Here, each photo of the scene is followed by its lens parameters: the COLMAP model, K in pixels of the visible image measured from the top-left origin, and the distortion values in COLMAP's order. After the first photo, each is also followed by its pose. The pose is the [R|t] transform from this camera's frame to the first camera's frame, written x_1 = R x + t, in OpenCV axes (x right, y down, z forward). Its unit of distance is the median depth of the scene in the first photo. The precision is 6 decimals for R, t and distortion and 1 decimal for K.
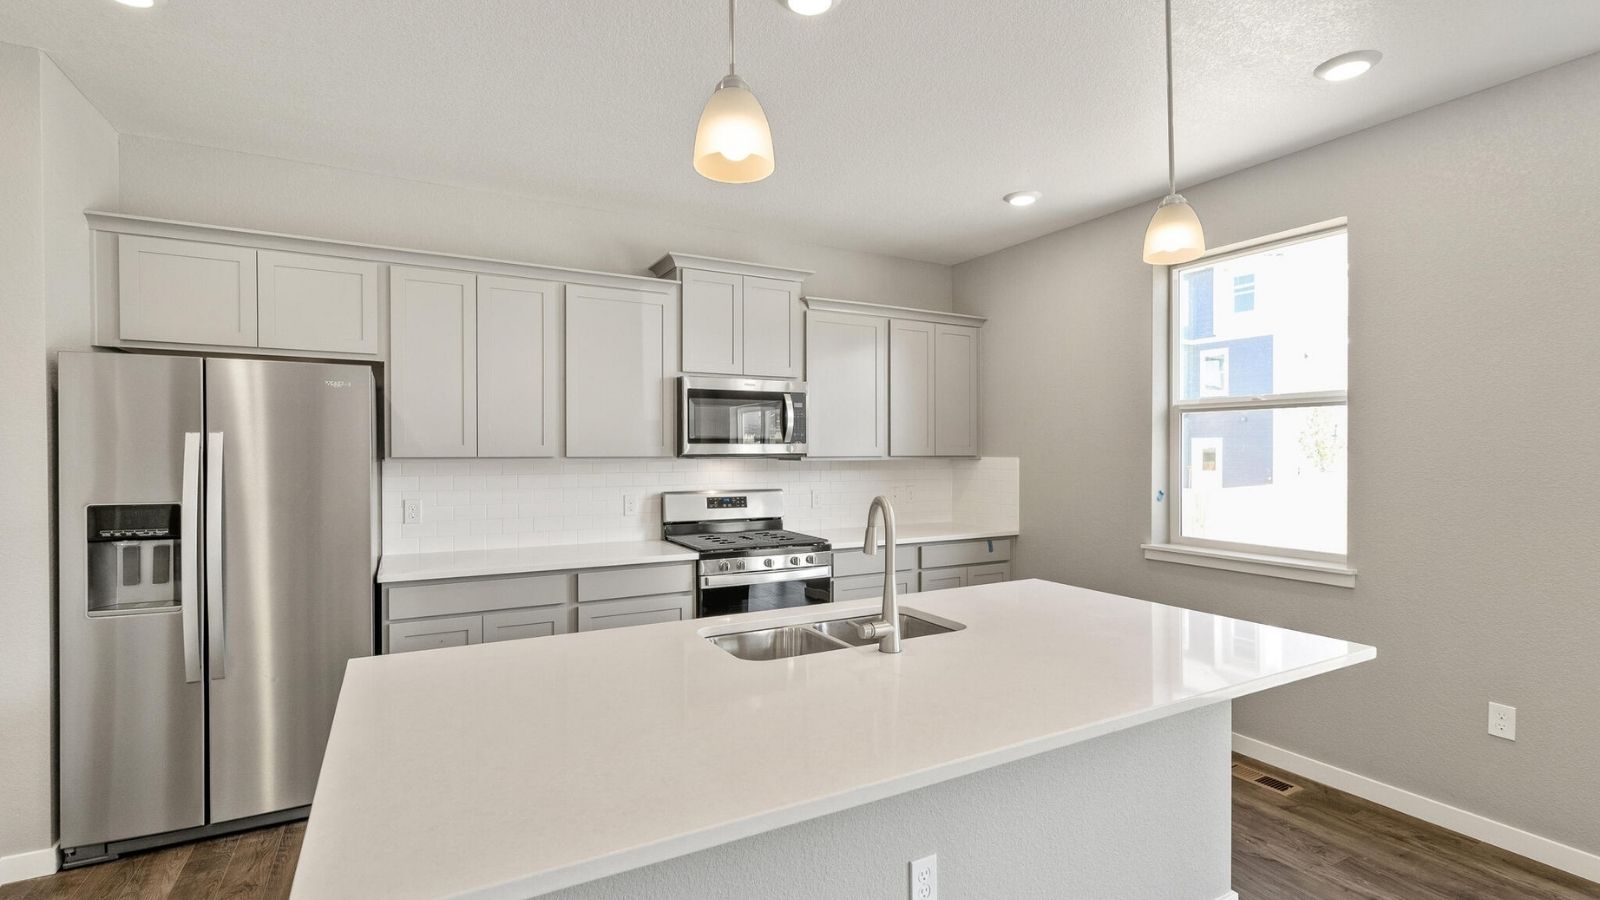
lens RADIAL K [[728.2, 0, 796.7], [0, 728.2, 450.0], [0, 0, 1]] dist [-0.001319, 0.000735]
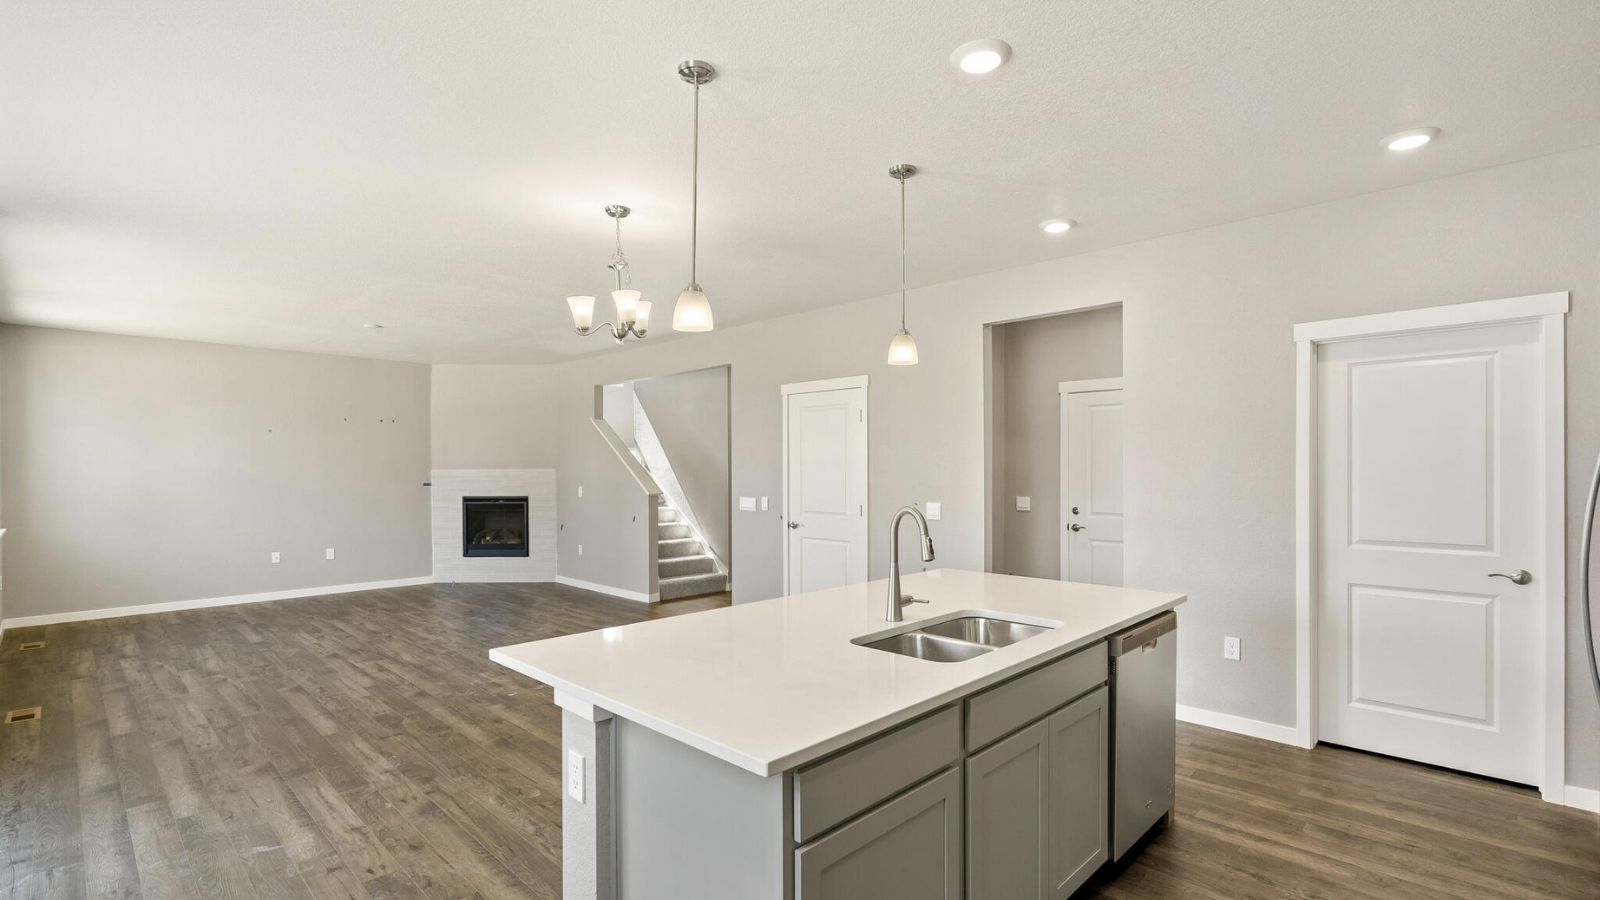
lens RADIAL K [[728.2, 0, 796.7], [0, 728.2, 450.0], [0, 0, 1]] dist [-0.001319, 0.000735]
pose [[-0.957739, -0.004912, -0.287595, 0.335719], [0.002556, 0.999669, -0.025586, -0.001354], [0.287626, -0.025240, -0.957410, 1.097702]]
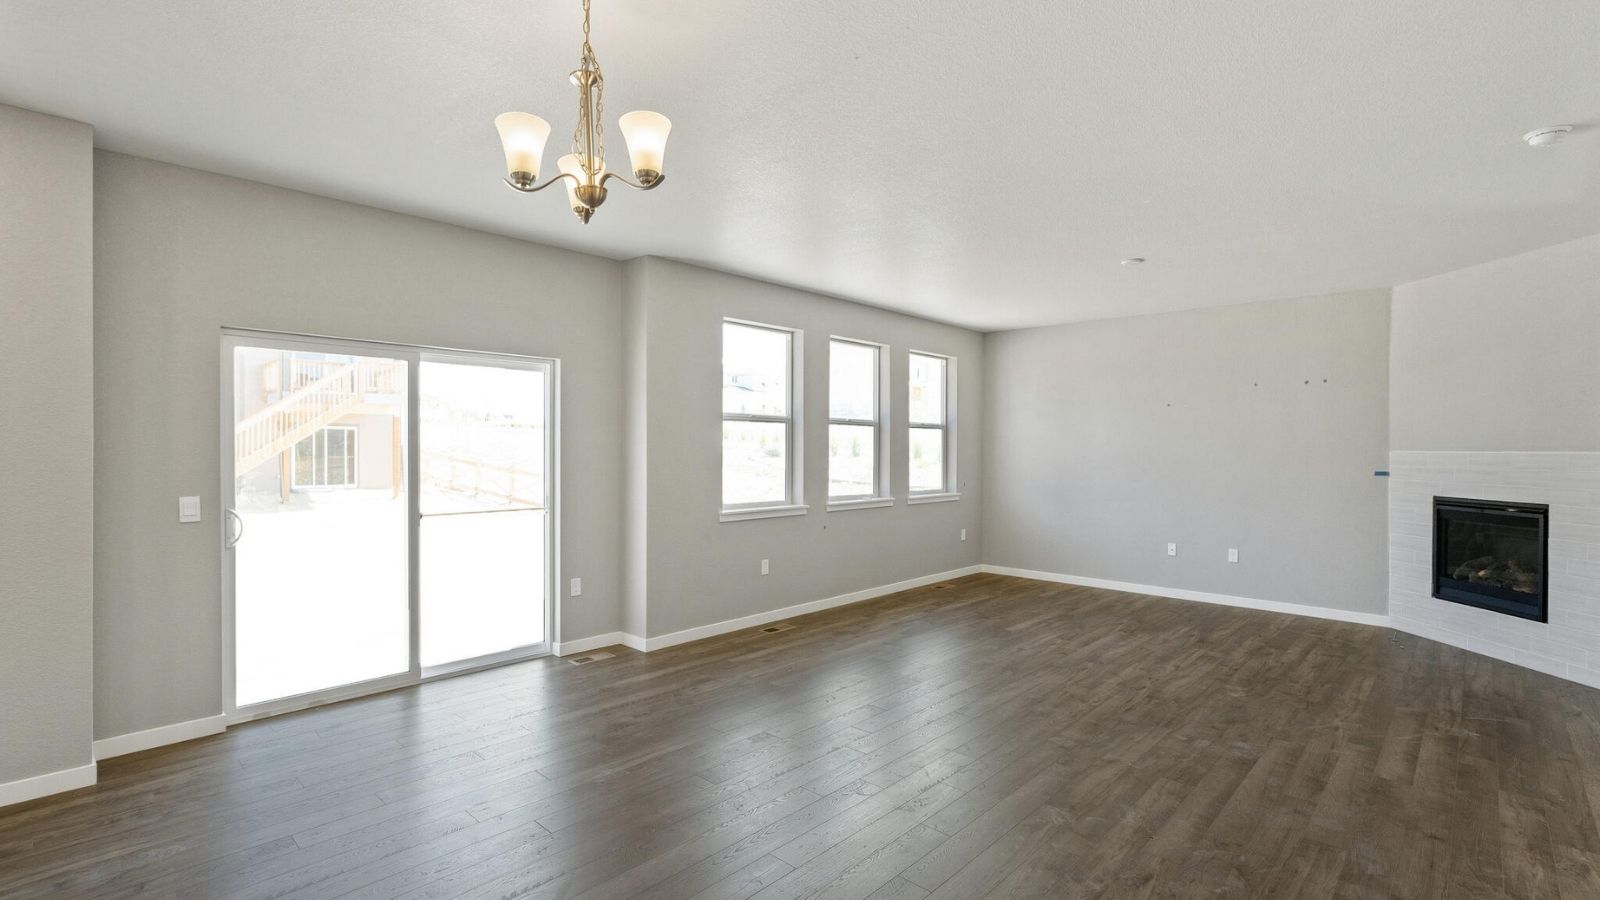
lens RADIAL K [[728.2, 0, 796.7], [0, 728.2, 450.0], [0, 0, 1]] dist [-0.001319, 0.000735]
pose [[-0.313520, -0.007378, 0.949553, -0.277819], [-0.007946, 0.999955, 0.005146, -0.000951], [-0.949548, -0.005931, -0.313565, 0.113289]]
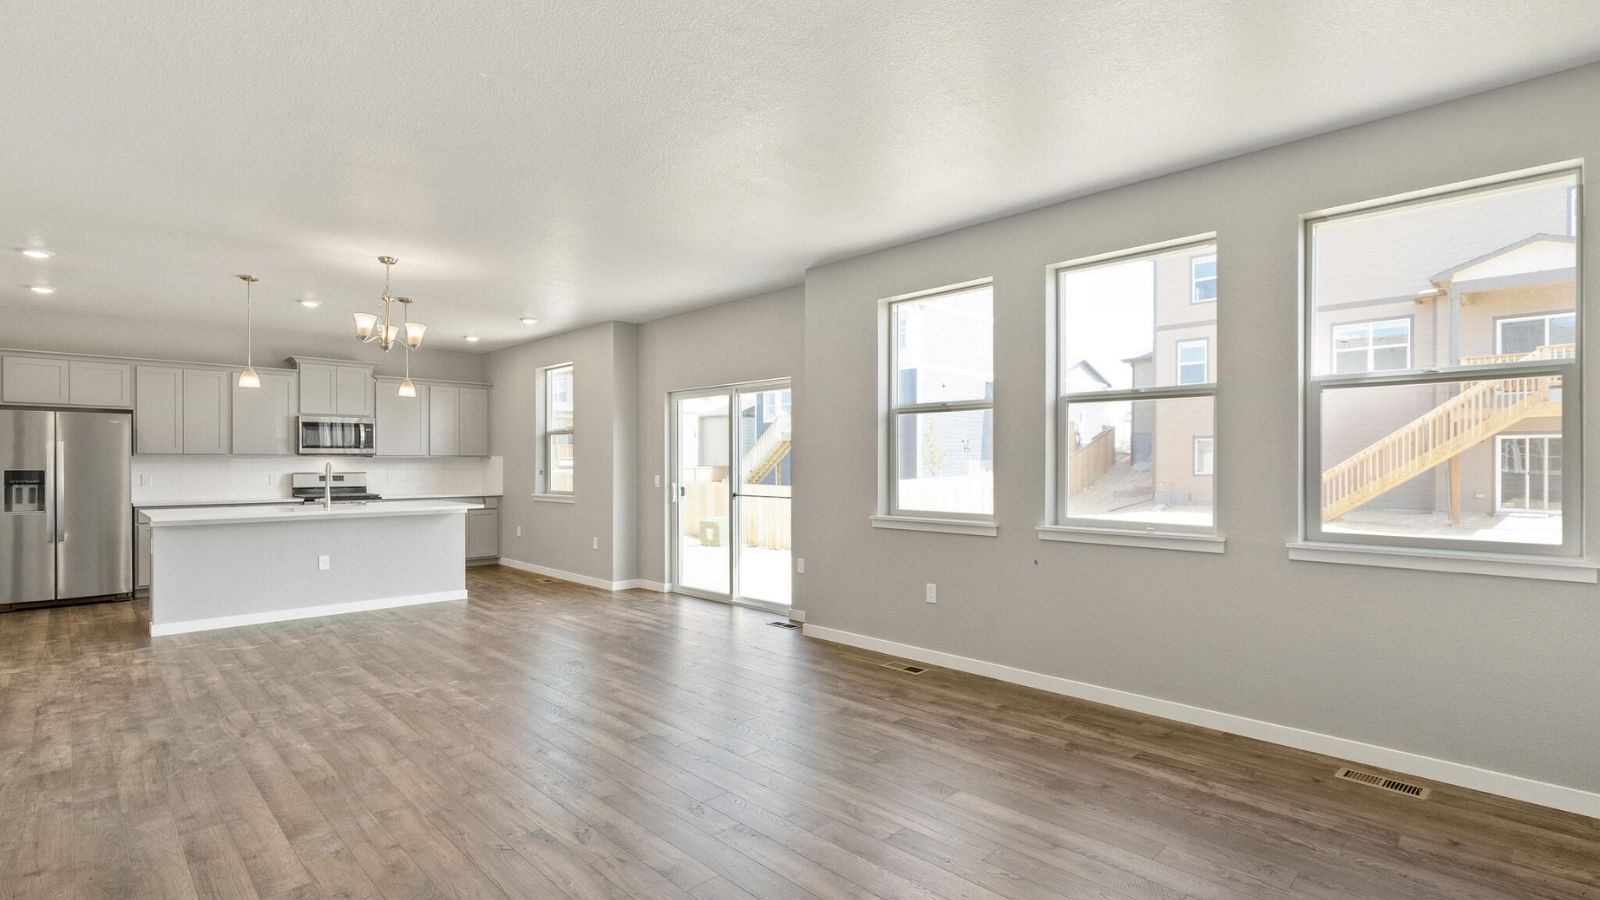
lens RADIAL K [[762.8, 0, 795.6], [0, 762.8, 459.2], [0, 0, 1]] dist [-0.000959, -0.000249]
pose [[0.964589, -0.000373, 0.263759, 0.635808], [0.001600, 0.999989, -0.004440, 0.034336], [-0.263754, 0.004705, 0.964578, -1.471663]]
